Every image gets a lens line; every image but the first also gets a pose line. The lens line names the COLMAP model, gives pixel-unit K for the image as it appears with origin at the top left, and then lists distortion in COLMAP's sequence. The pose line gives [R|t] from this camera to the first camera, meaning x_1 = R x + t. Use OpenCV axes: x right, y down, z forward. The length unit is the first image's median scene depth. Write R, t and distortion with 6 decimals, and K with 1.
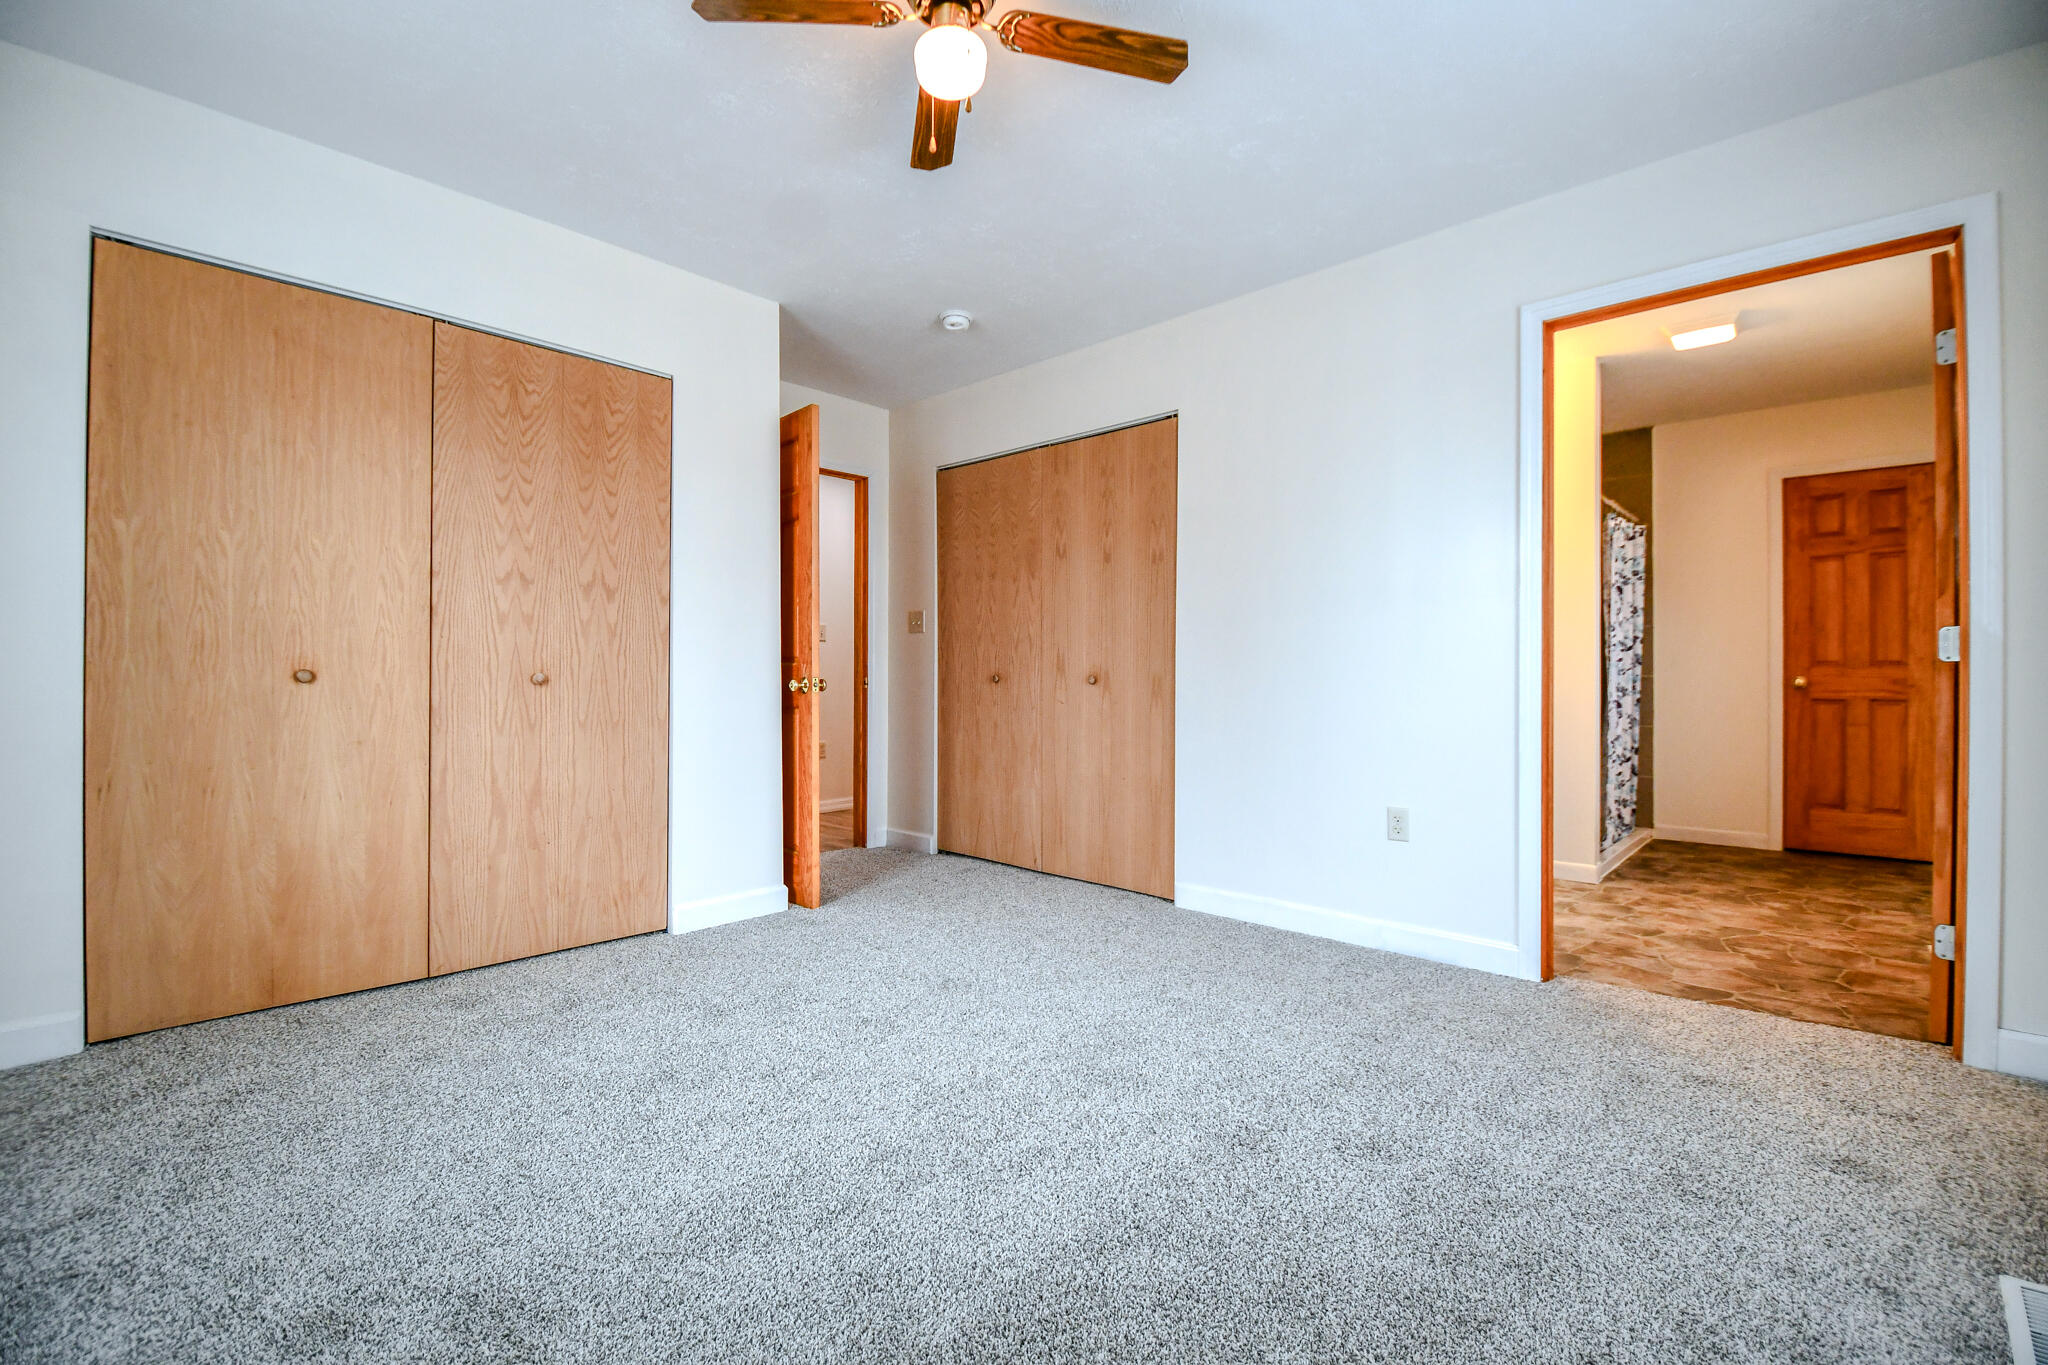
lens RADIAL K [[882.0, 0, 1022.4], [0, 882.0, 677.0], [0, 0, 1]] dist [0.007241, -0.017824]
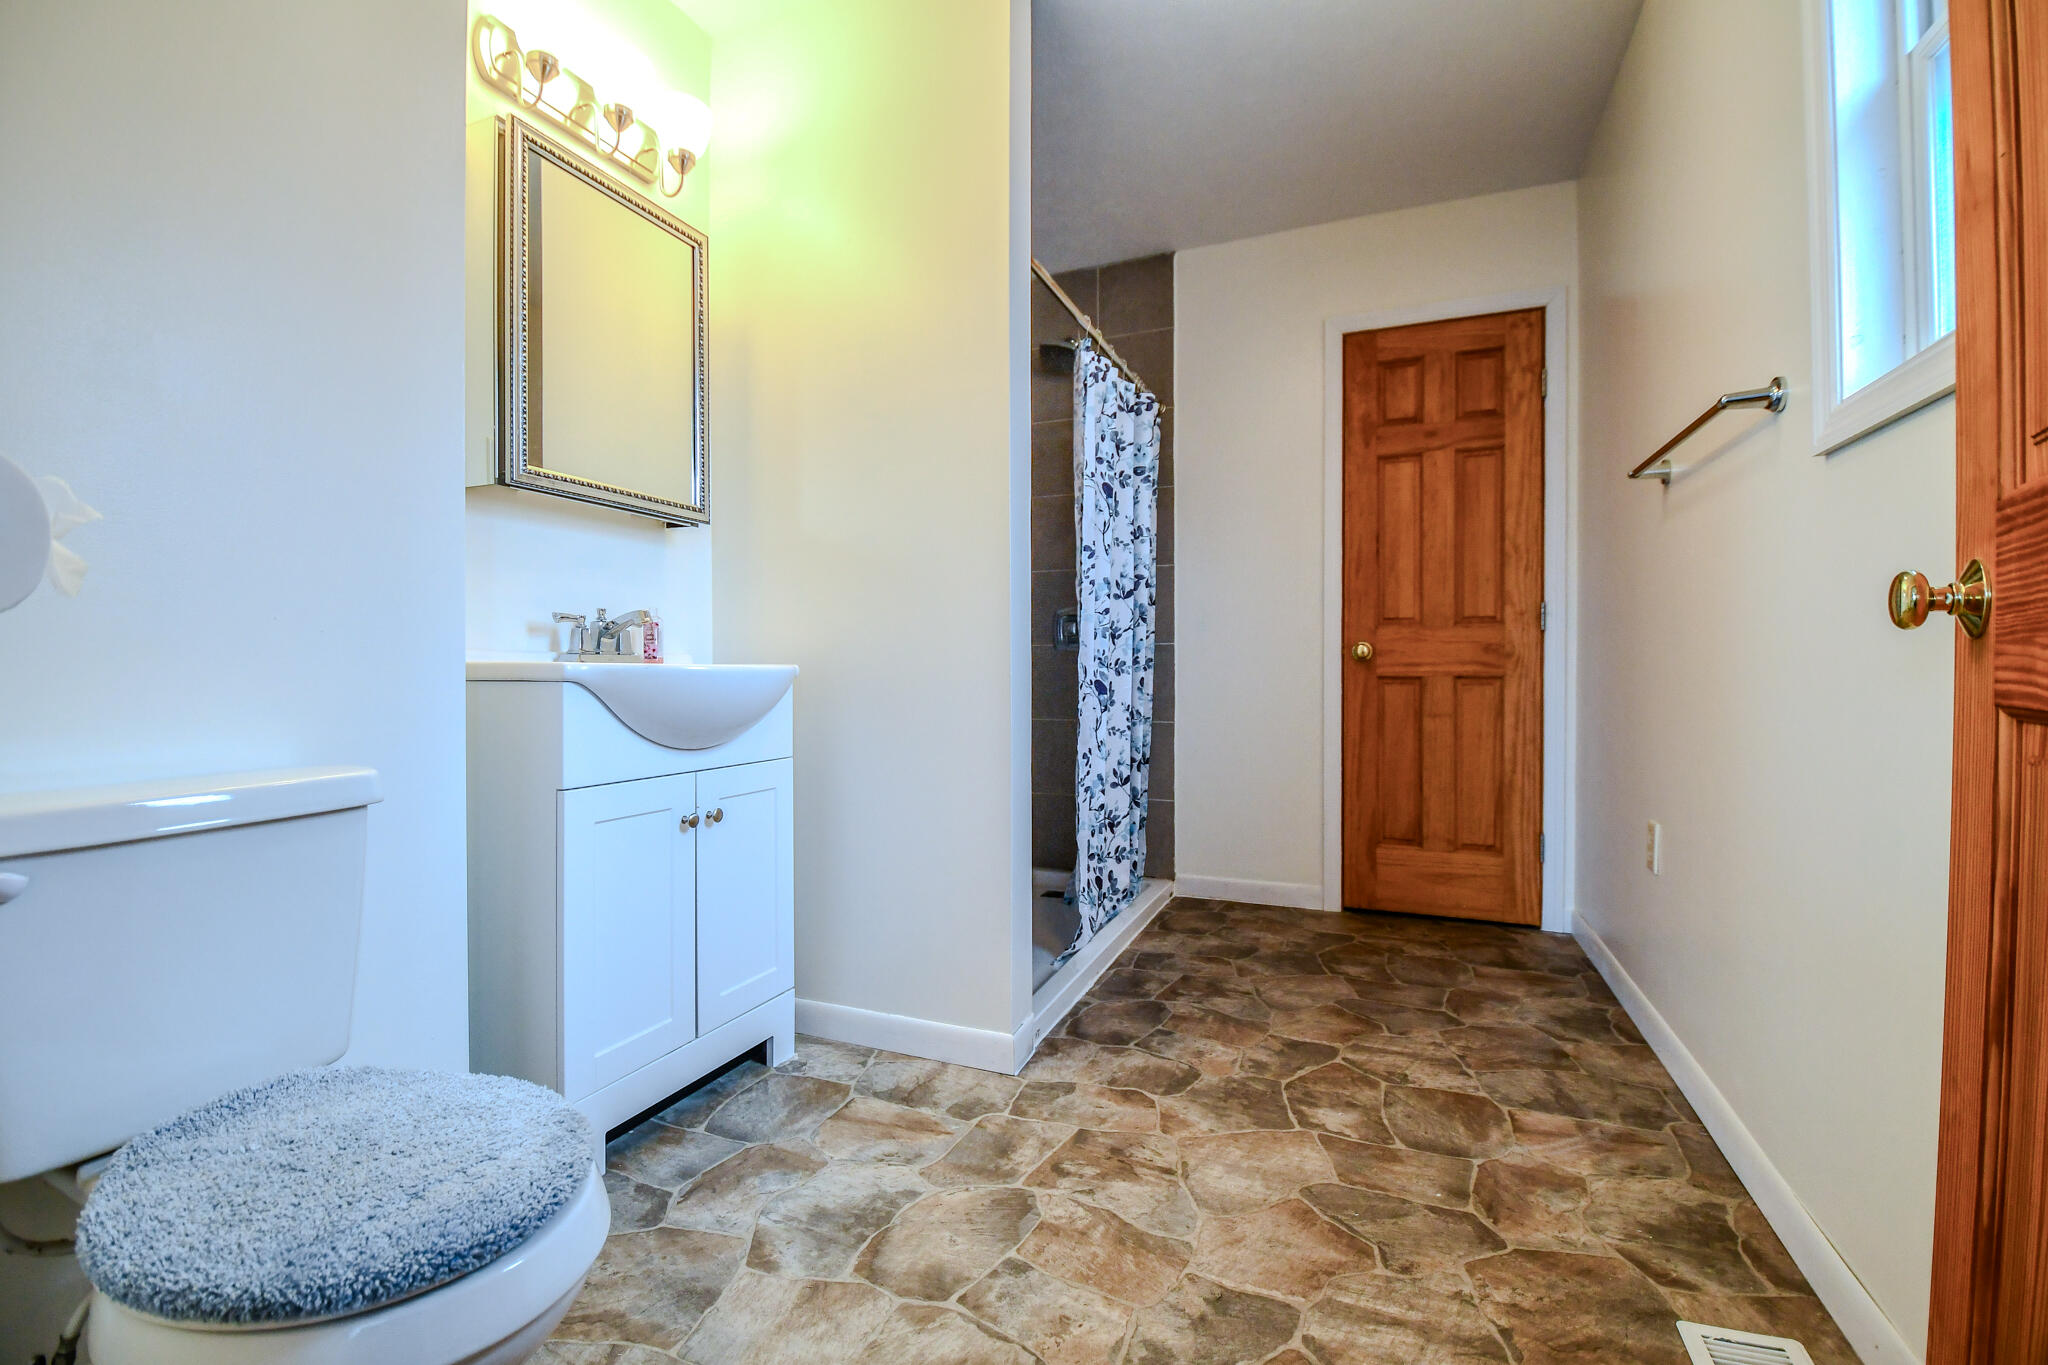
lens RADIAL K [[889.6, 0, 1008.6], [0, 889.6, 675.5], [0, 0, 1]] dist [0.026091, -0.022319]
pose [[0.938470, -0.007348, 0.345283, 0.422377], [0.002977, 0.999909, 0.013188, 0.015026], [-0.345348, -0.011349, 0.938406, 0.482118]]
